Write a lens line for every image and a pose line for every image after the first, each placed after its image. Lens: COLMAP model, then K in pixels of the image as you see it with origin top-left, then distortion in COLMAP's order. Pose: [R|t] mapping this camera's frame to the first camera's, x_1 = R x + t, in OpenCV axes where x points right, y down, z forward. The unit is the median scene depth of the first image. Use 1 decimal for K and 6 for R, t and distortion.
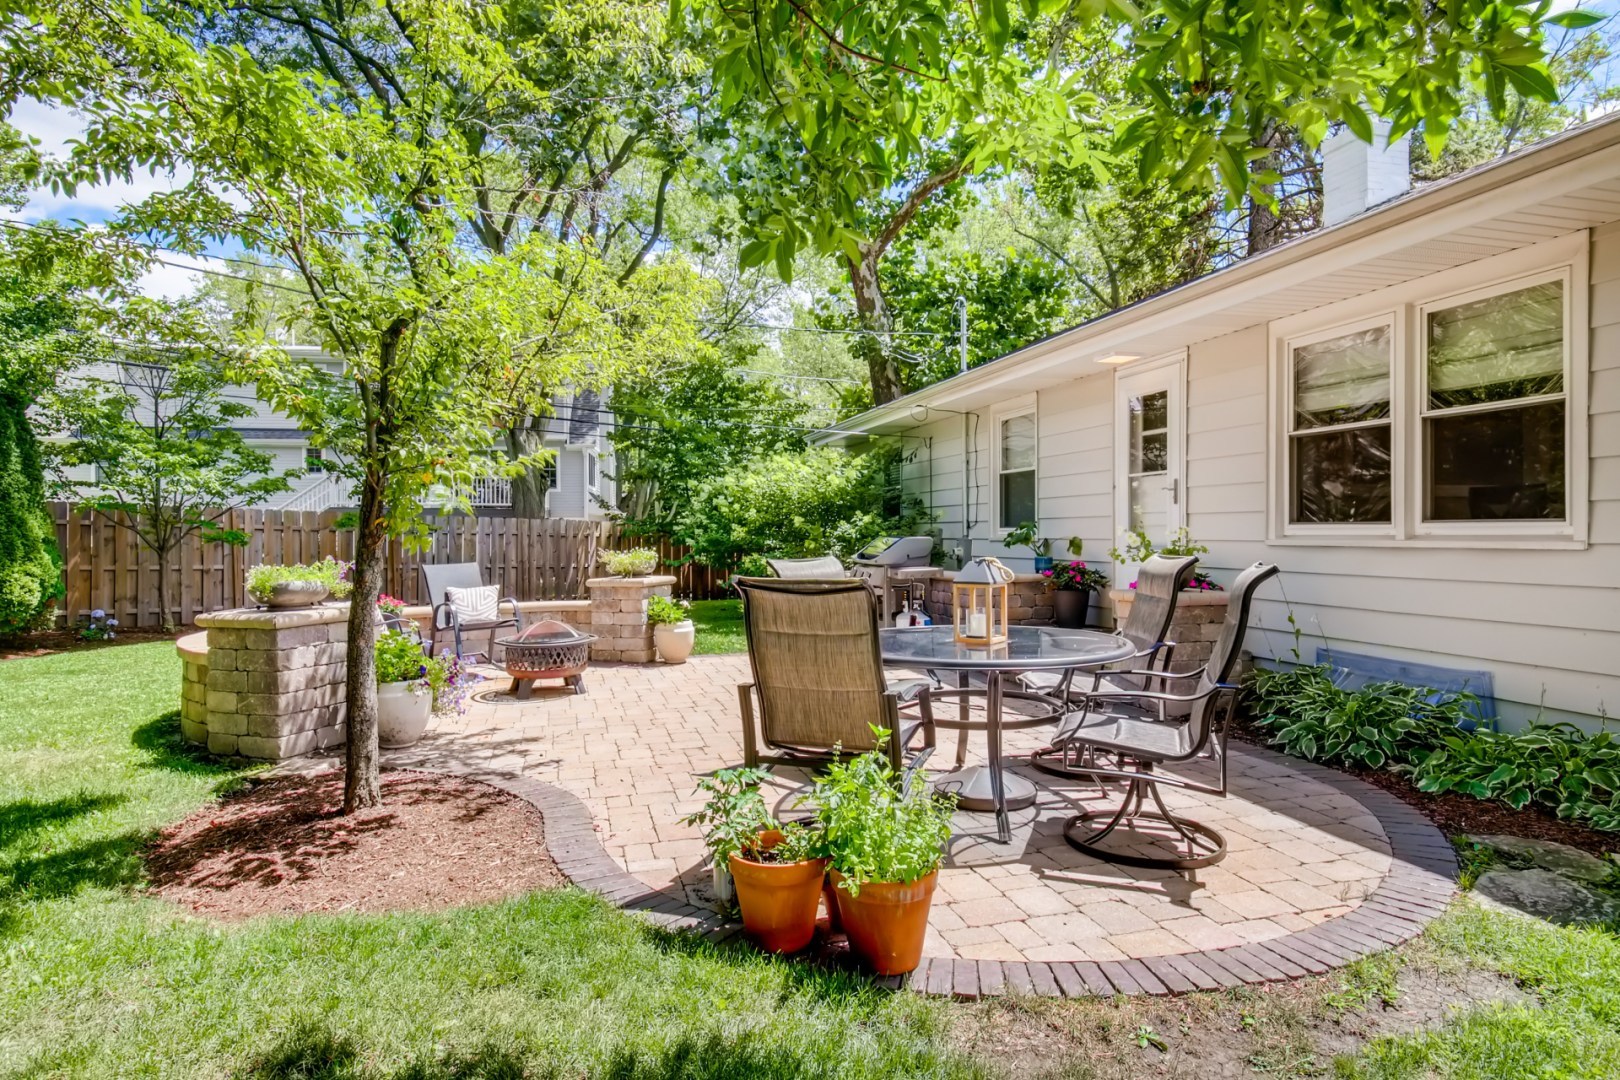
lens RADIAL K [[918.8, 0, 810.0], [0, 918.8, 540.0], [0, 0, 1]] dist [0.000479, 0.000099]
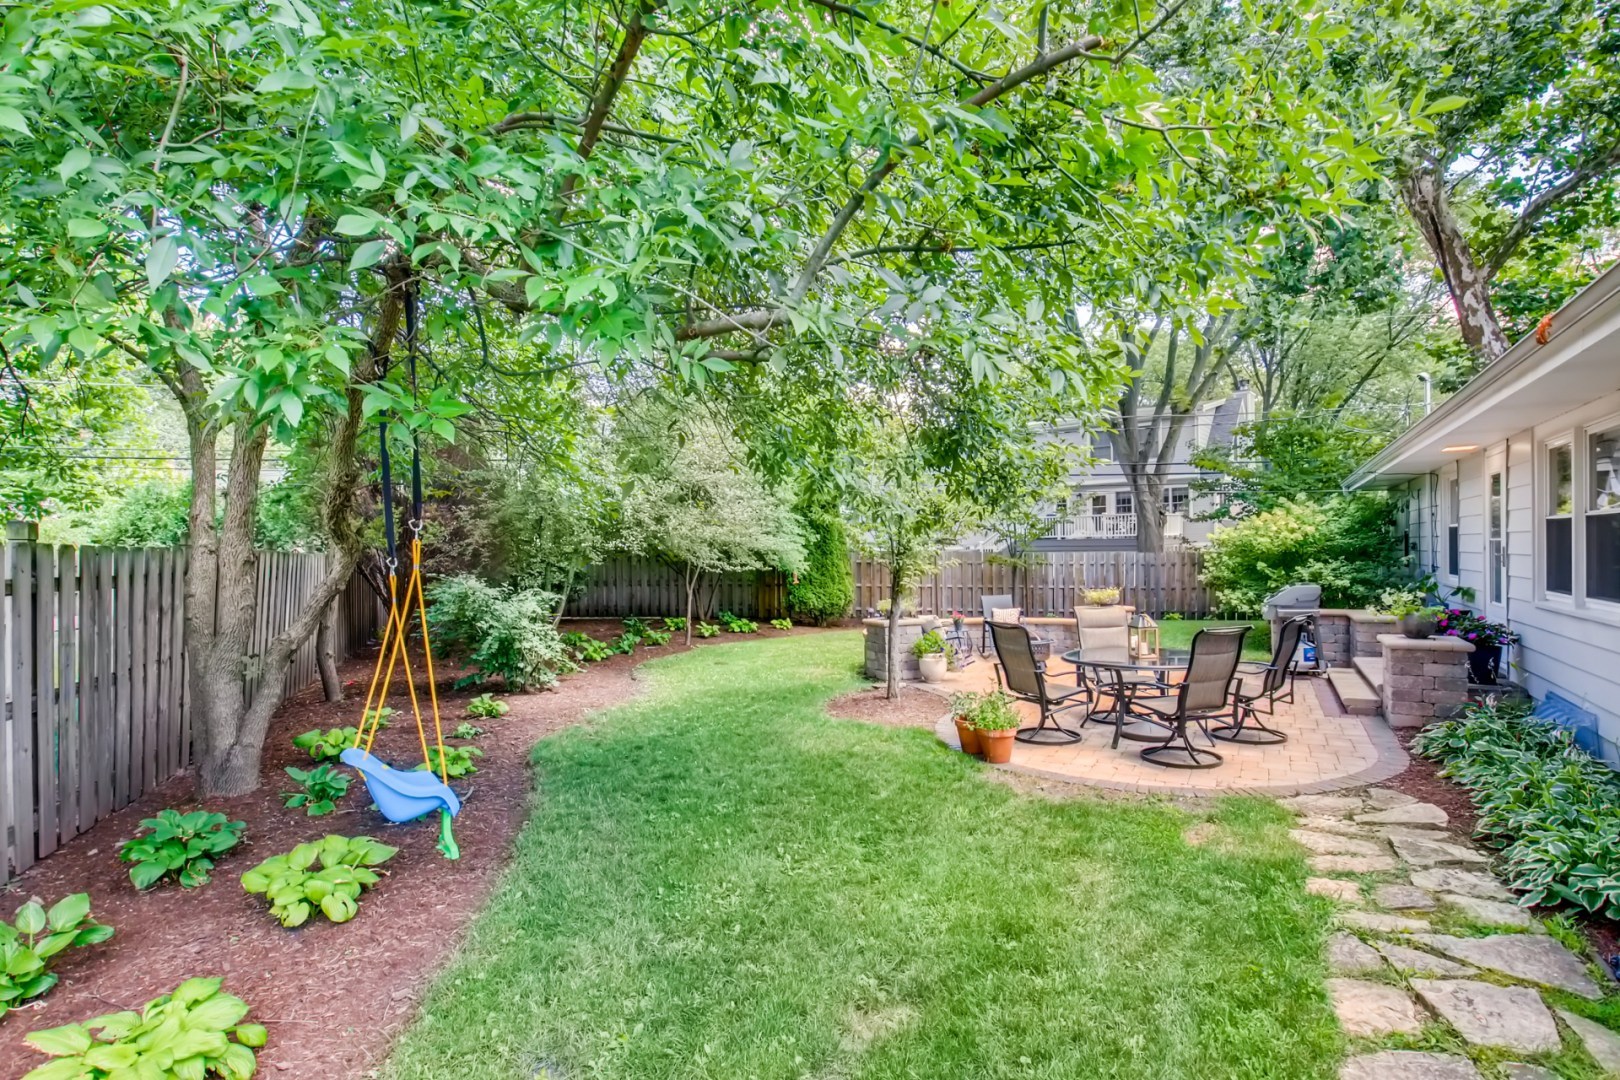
lens RADIAL K [[825.5, 0, 806.2], [0, 825.5, 569.6], [0, 0, 1]] dist [0.073811, -0.073394]
pose [[0.698261, 0.009441, -0.715781, 0.675446], [0.011565, 0.999634, 0.024467, -0.089797], [0.715749, -0.025363, 0.697896, -0.539160]]
